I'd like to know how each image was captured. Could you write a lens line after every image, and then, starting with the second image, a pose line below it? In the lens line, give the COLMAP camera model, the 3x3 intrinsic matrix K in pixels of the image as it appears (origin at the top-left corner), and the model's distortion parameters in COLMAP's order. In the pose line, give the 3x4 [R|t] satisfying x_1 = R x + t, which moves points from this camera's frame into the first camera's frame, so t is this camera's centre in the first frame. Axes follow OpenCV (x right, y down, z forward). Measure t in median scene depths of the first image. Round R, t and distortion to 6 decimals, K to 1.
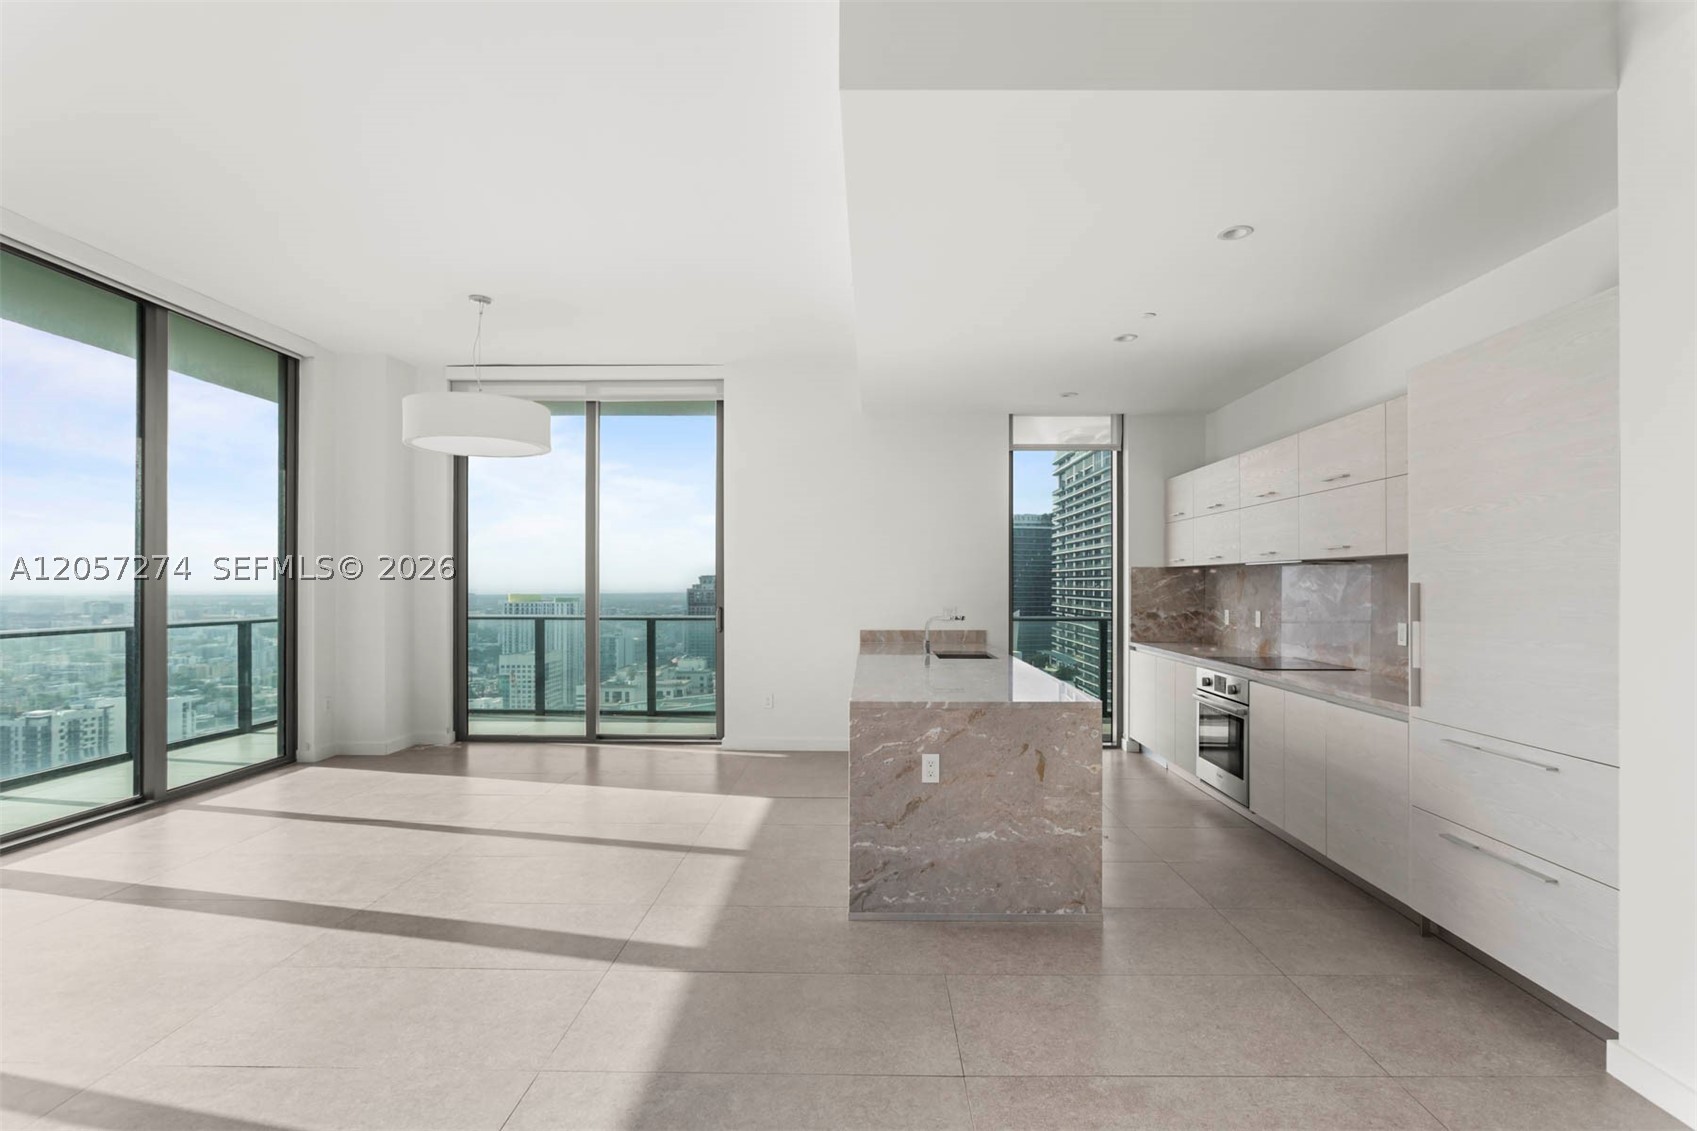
lens RADIAL K [[826.7, 0, 868.5], [0, 826.7, 581.2], [0, 0, 1]] dist [-0.010766, 0.000548]
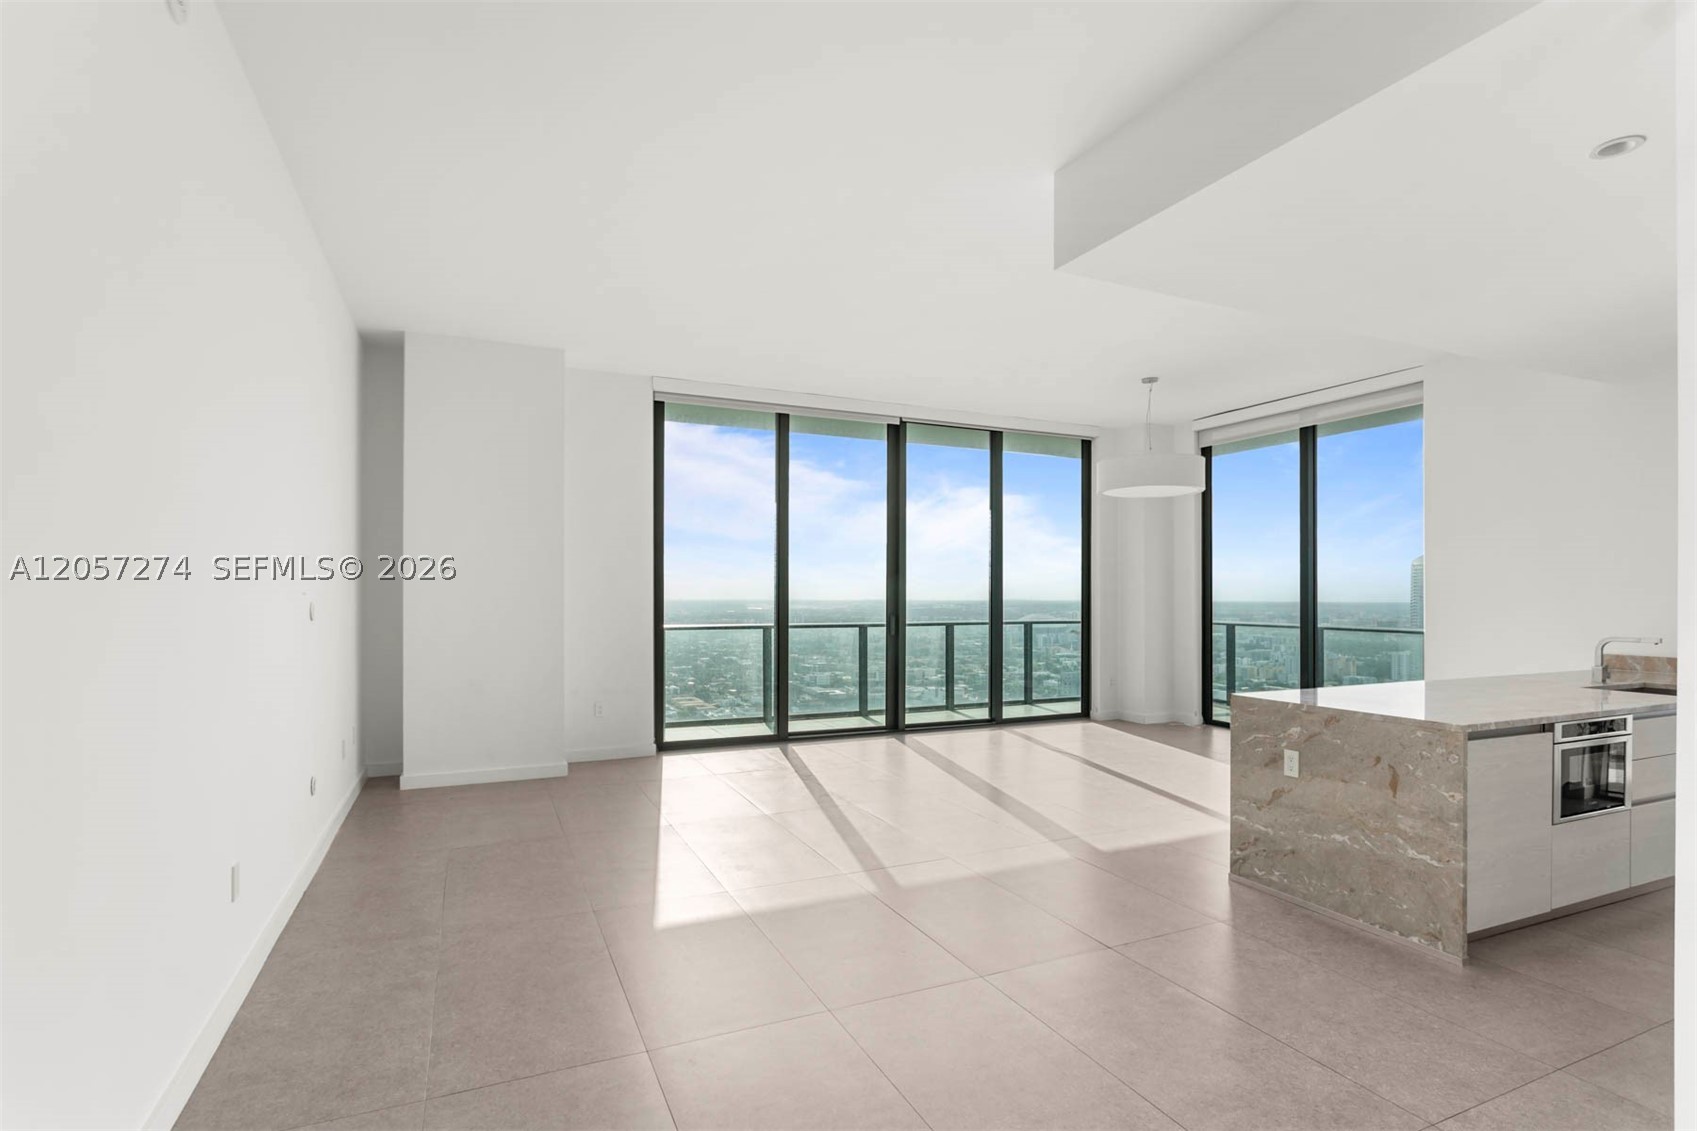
lens RADIAL K [[827.5, 0, 852.9], [0, 827.5, 594.8], [0, 0, 1]] dist [-0.000399, 0.000217]
pose [[0.423362, -0.000759, -0.905960, 0.463315], [0.001772, 0.999998, -0.000010, 0.000826], [0.905959, -0.001601, 0.423363, 0.004340]]
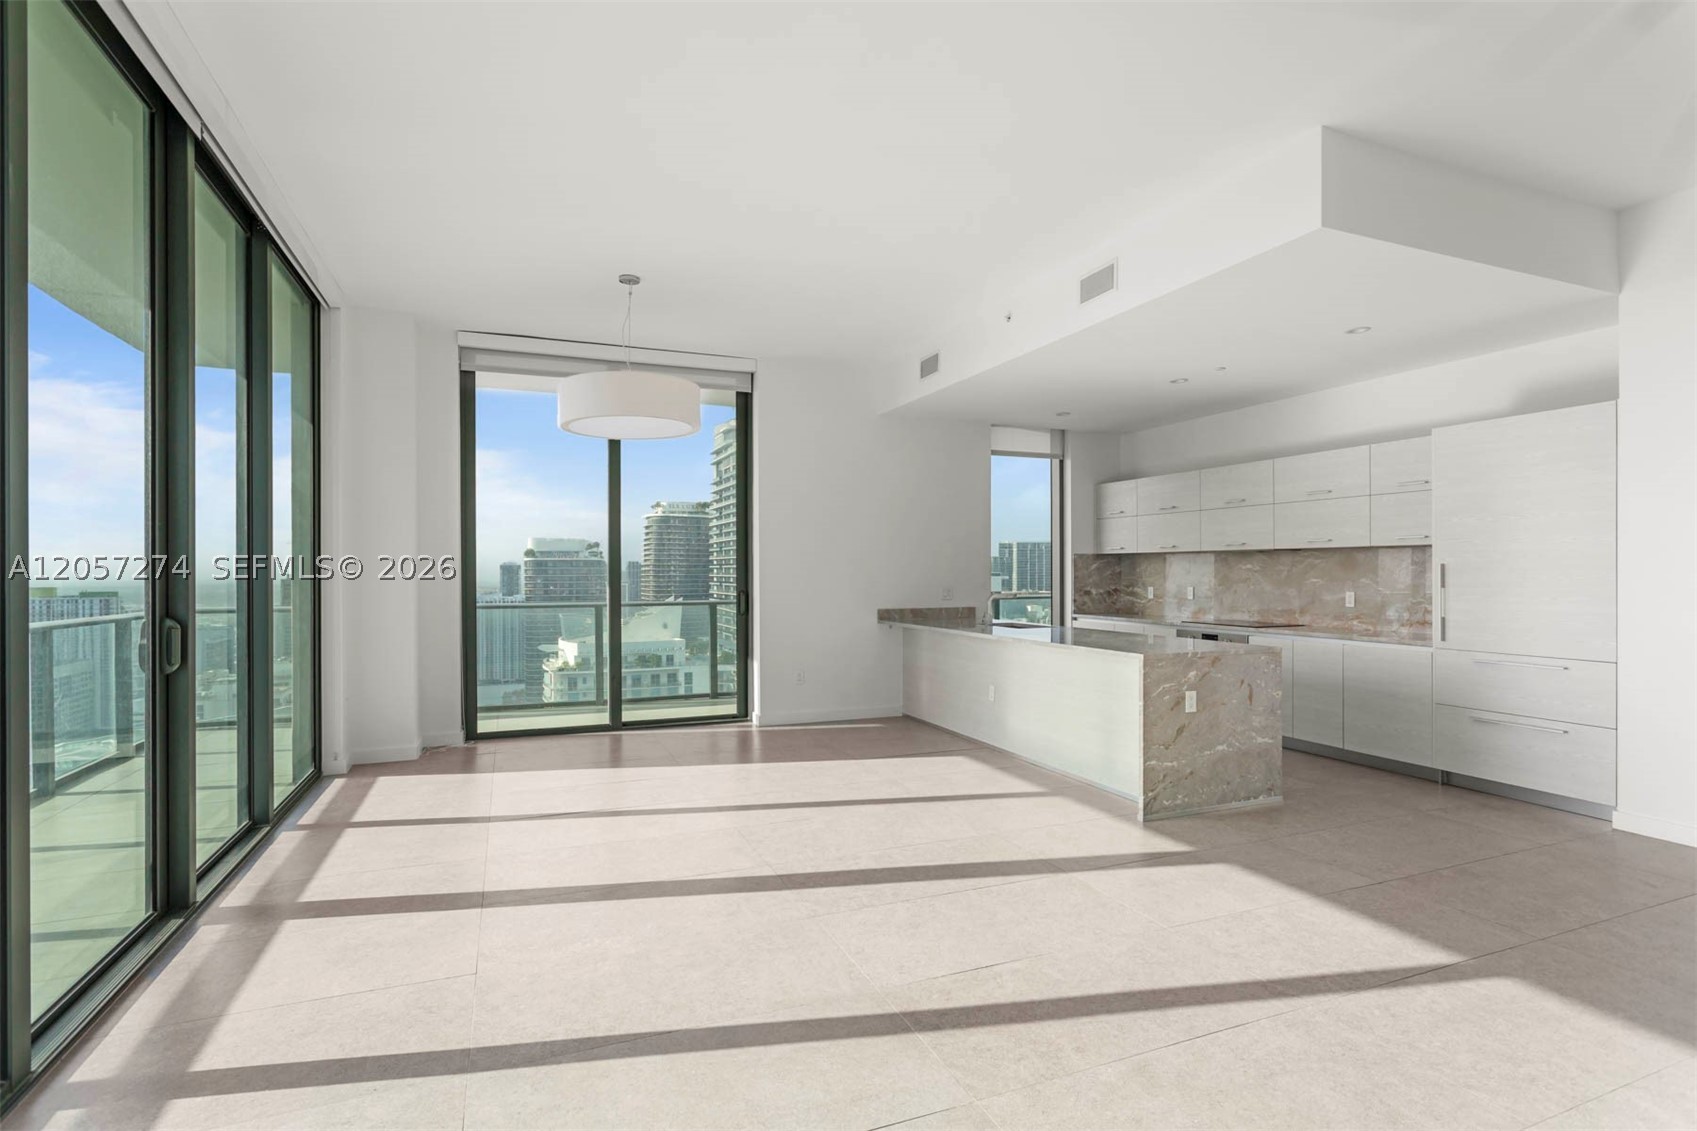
lens RADIAL K [[820.2, 0, 846.7], [0, 820.2, 573.0], [0, 0, 1]] dist [-0.004153, -0.000368]
pose [[0.922049, -0.005070, 0.387039, -0.538975], [0.002991, 0.999978, 0.005974, 0.003870], [-0.387061, -0.004351, 0.922044, -0.008162]]
